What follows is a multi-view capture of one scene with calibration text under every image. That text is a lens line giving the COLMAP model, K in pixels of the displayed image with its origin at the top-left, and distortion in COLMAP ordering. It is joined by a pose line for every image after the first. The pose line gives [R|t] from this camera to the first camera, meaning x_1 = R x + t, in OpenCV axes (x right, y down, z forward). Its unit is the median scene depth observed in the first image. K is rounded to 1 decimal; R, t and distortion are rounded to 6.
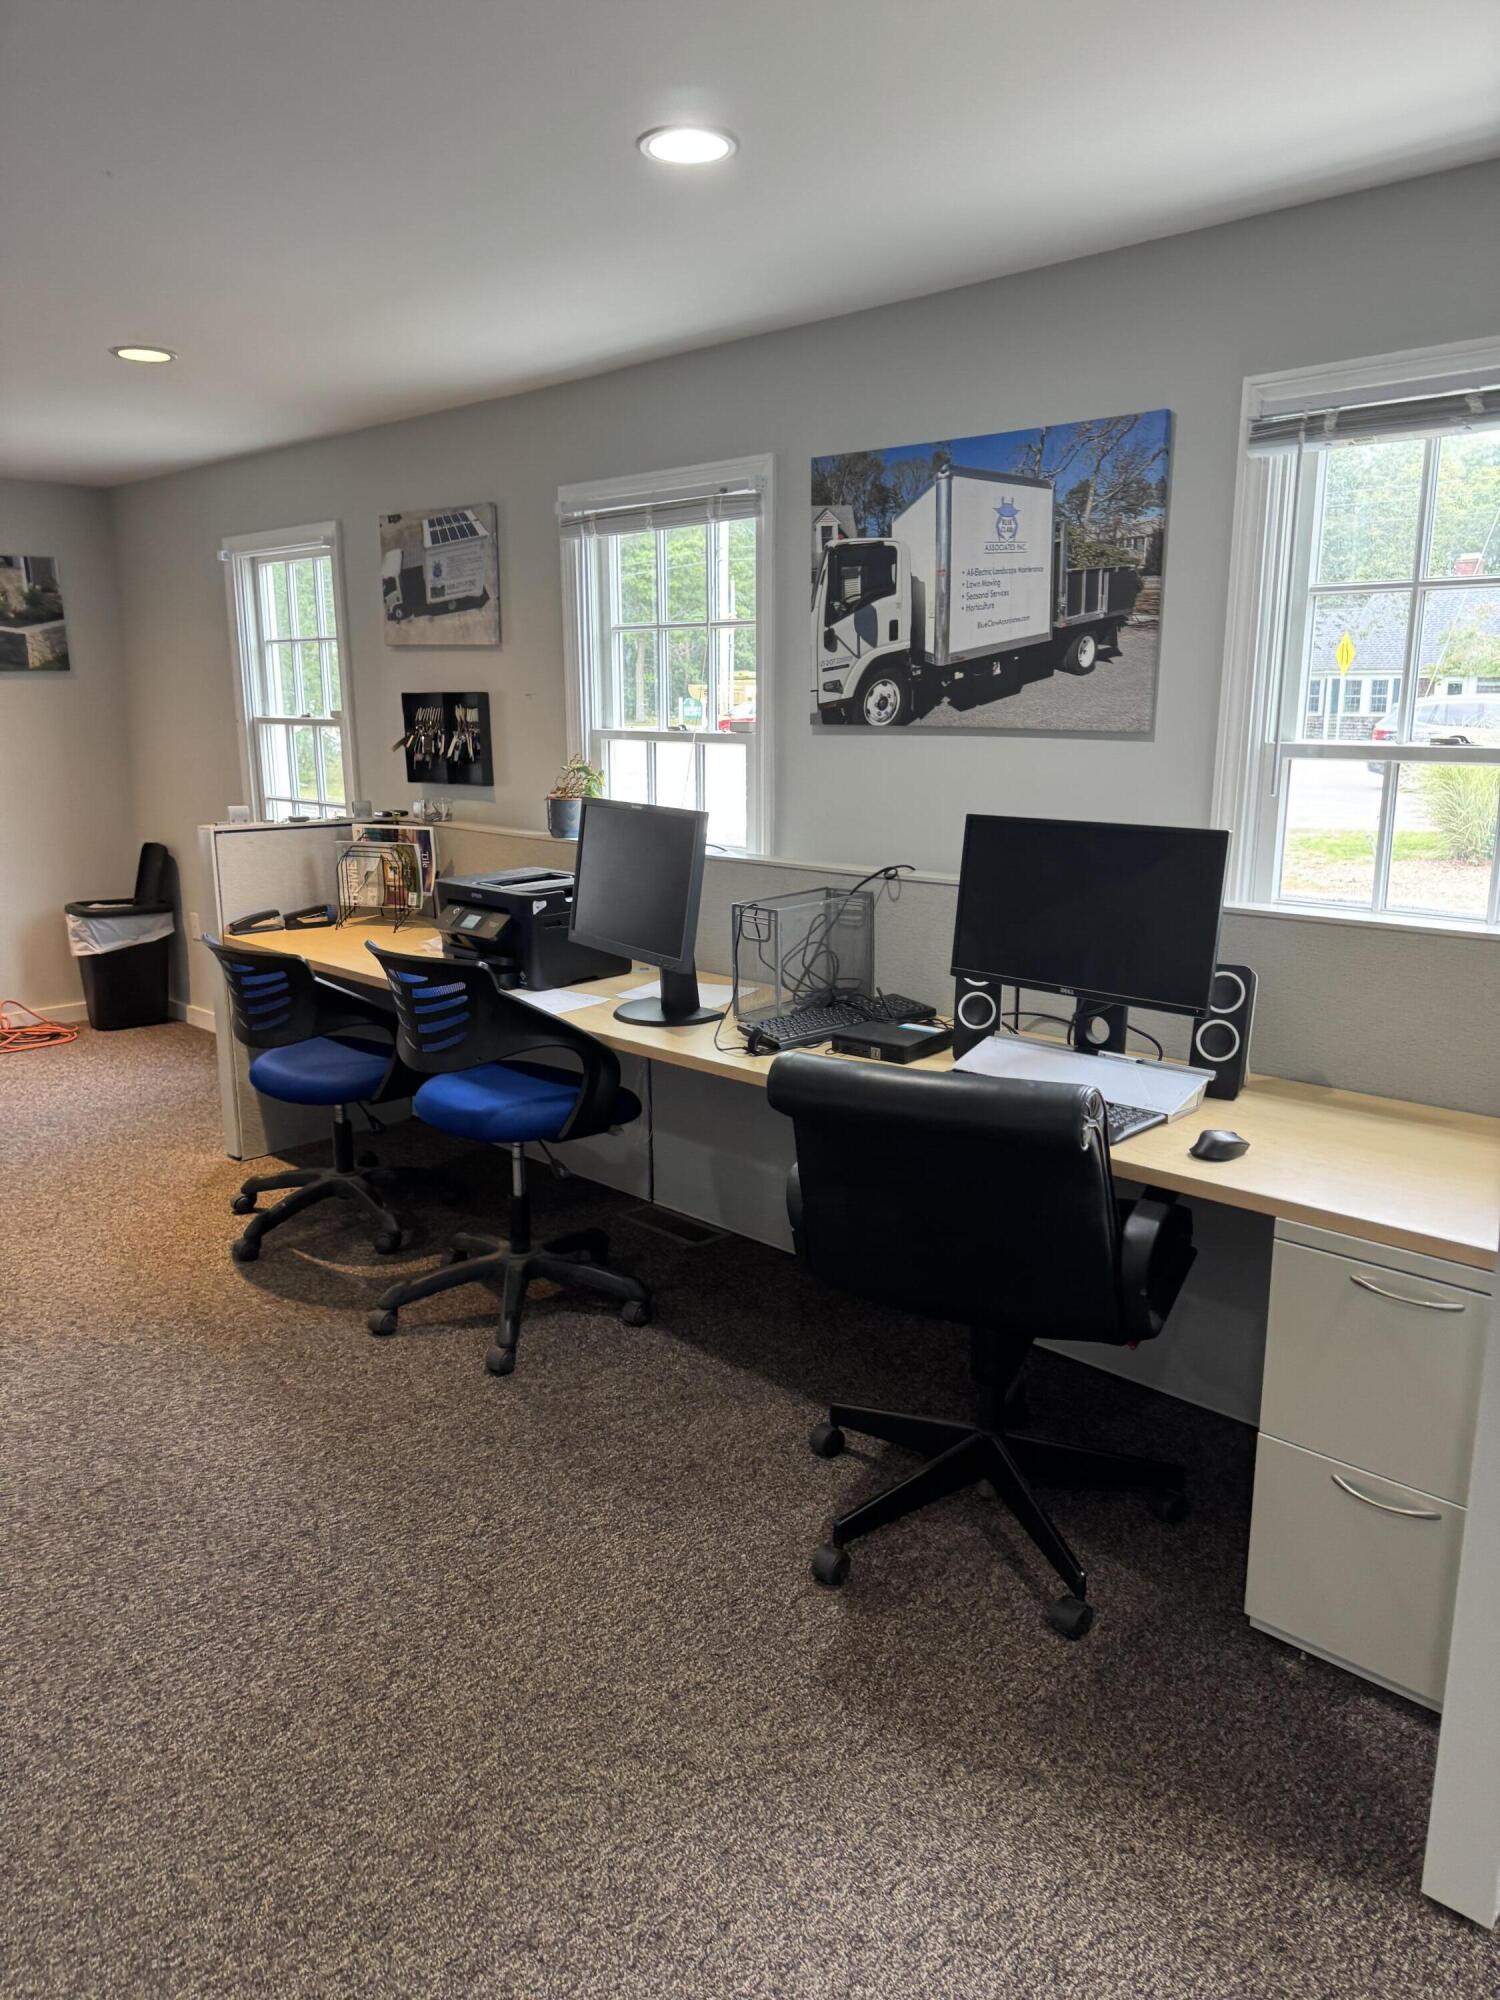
lens RADIAL K [[1431.2, 0, 817.8], [0, 1431.2, 1015.3], [0, 0, 1]] dist [0.044613, -0.060596]
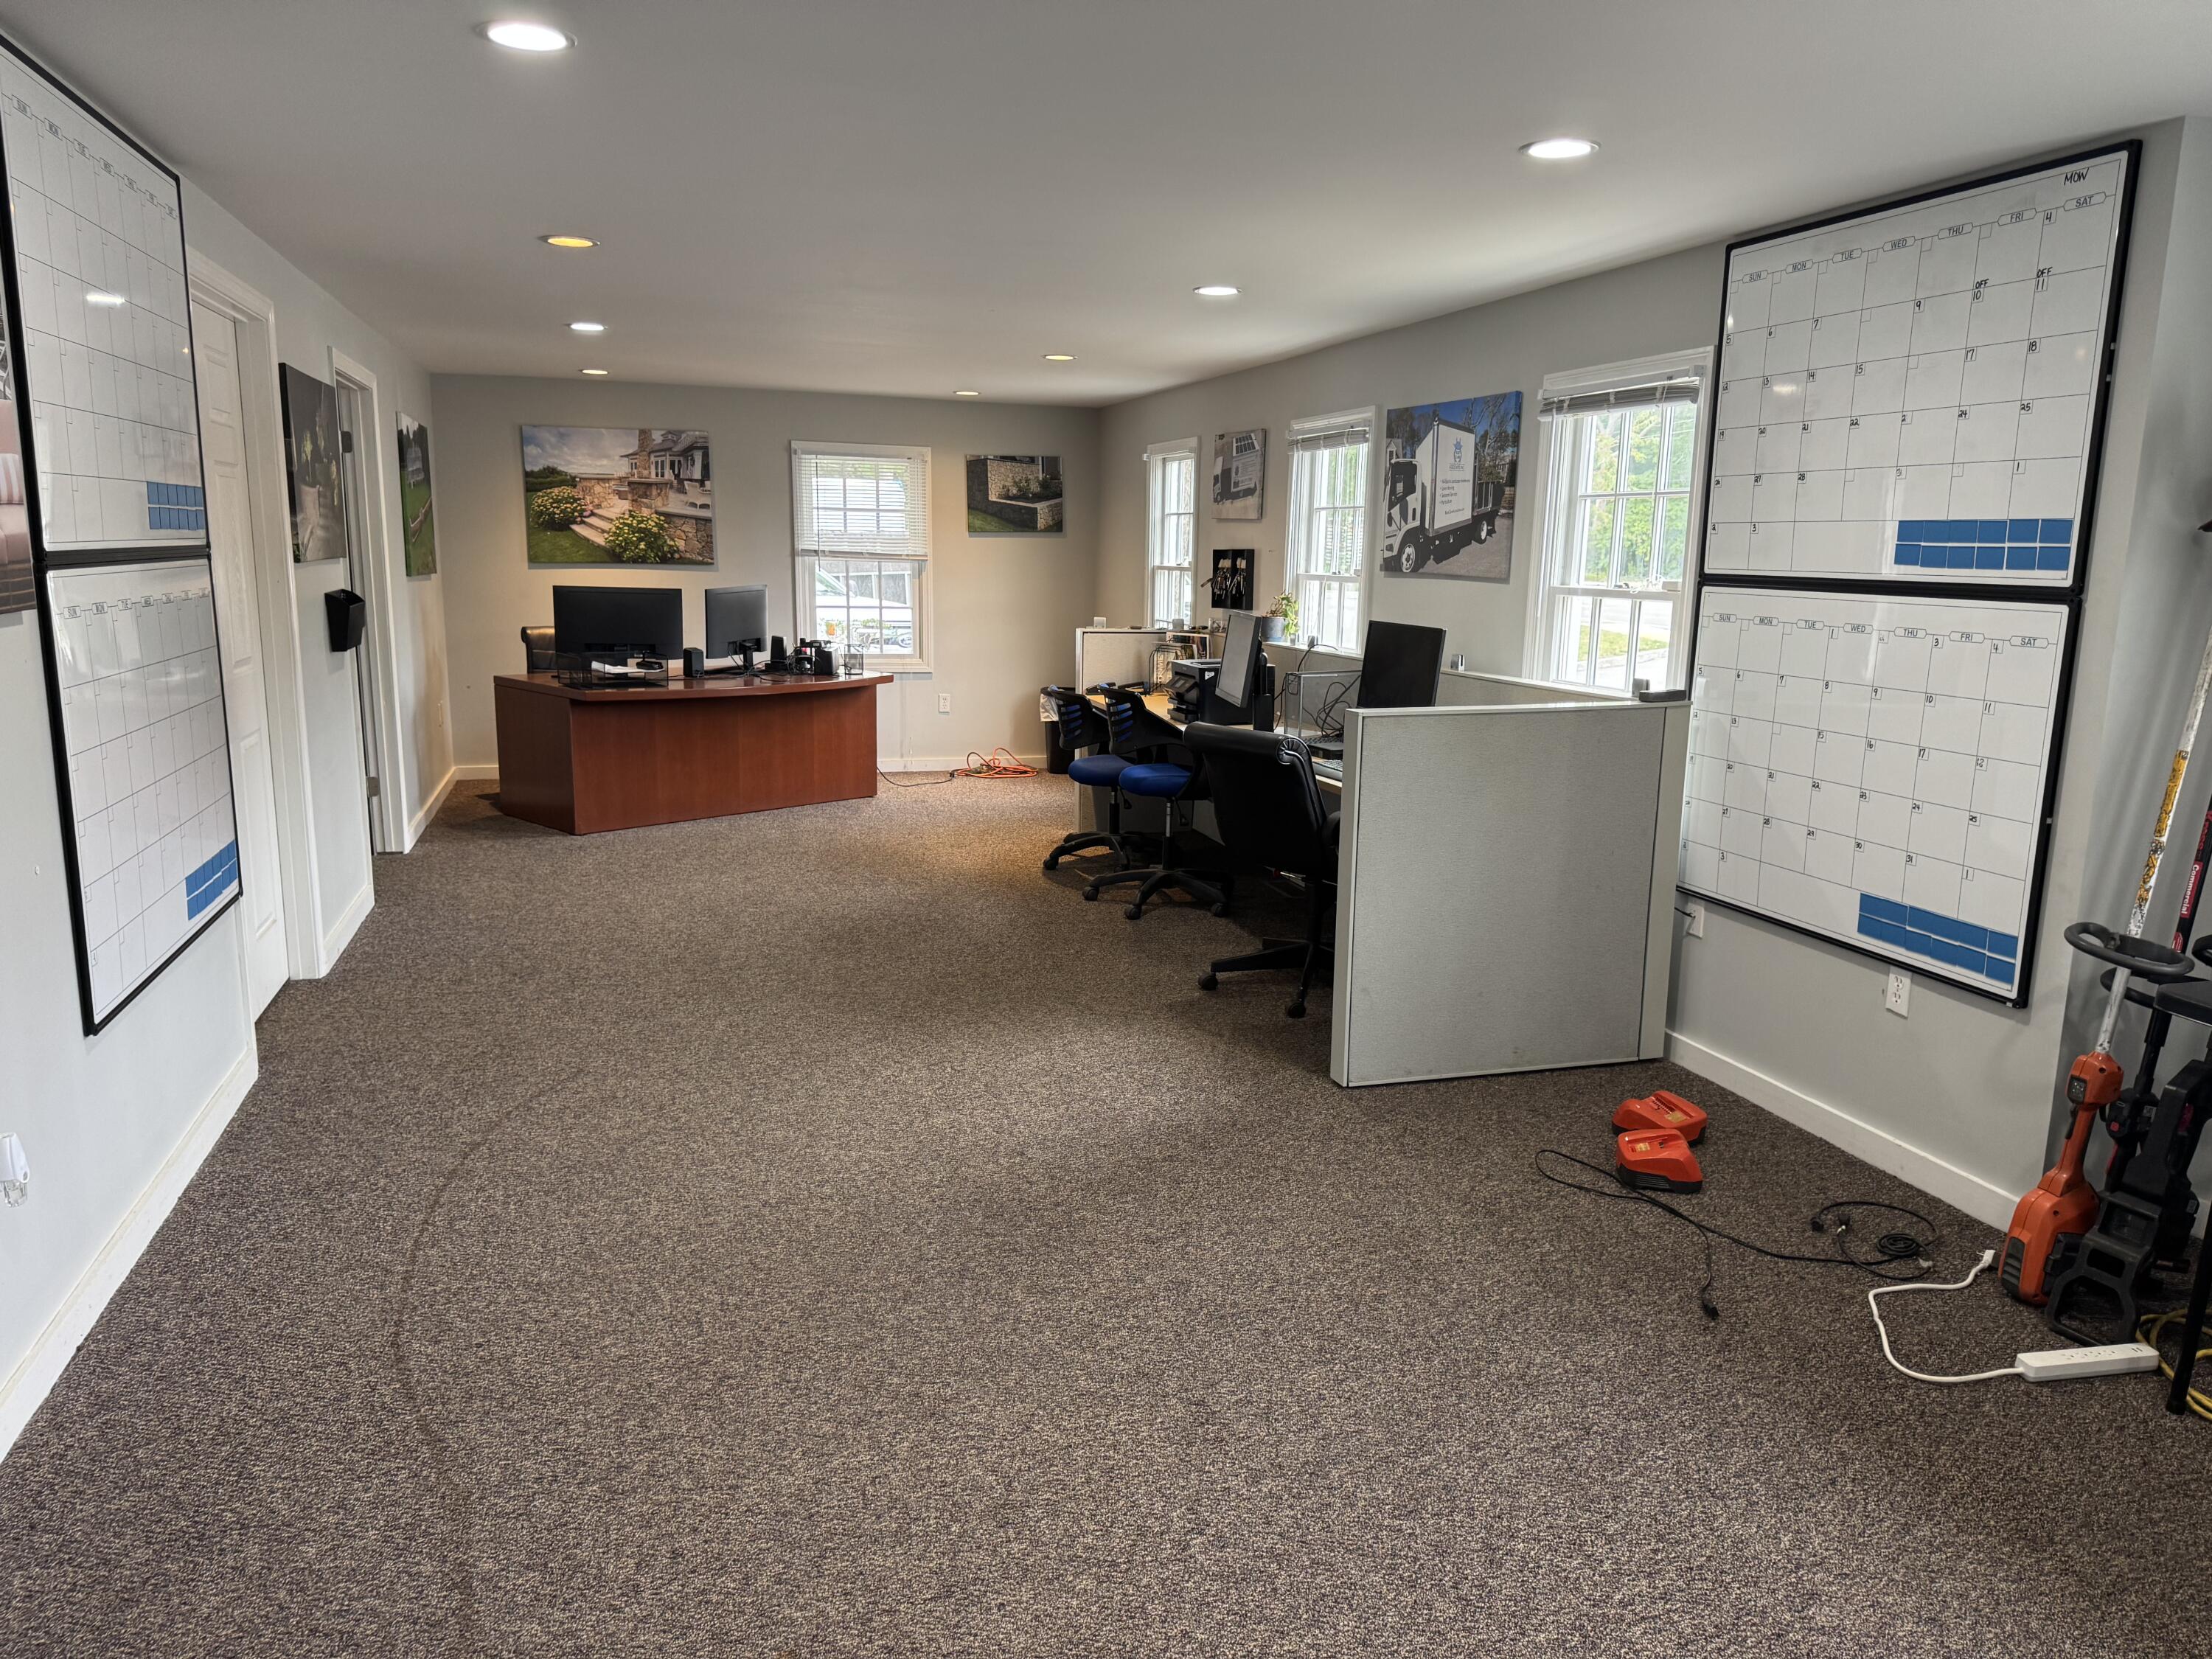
lens RADIAL K [[1582.9, 0, 1179.6], [0, 1582.9, 848.9], [0, 0, 1]] dist [0.044613, -0.060596]
pose [[0.883582, 0.102299, -0.456965, 0.498632], [-0.118324, 0.992954, -0.006500, 0.111562], [0.453080, 0.059813, 0.889461, -0.514998]]
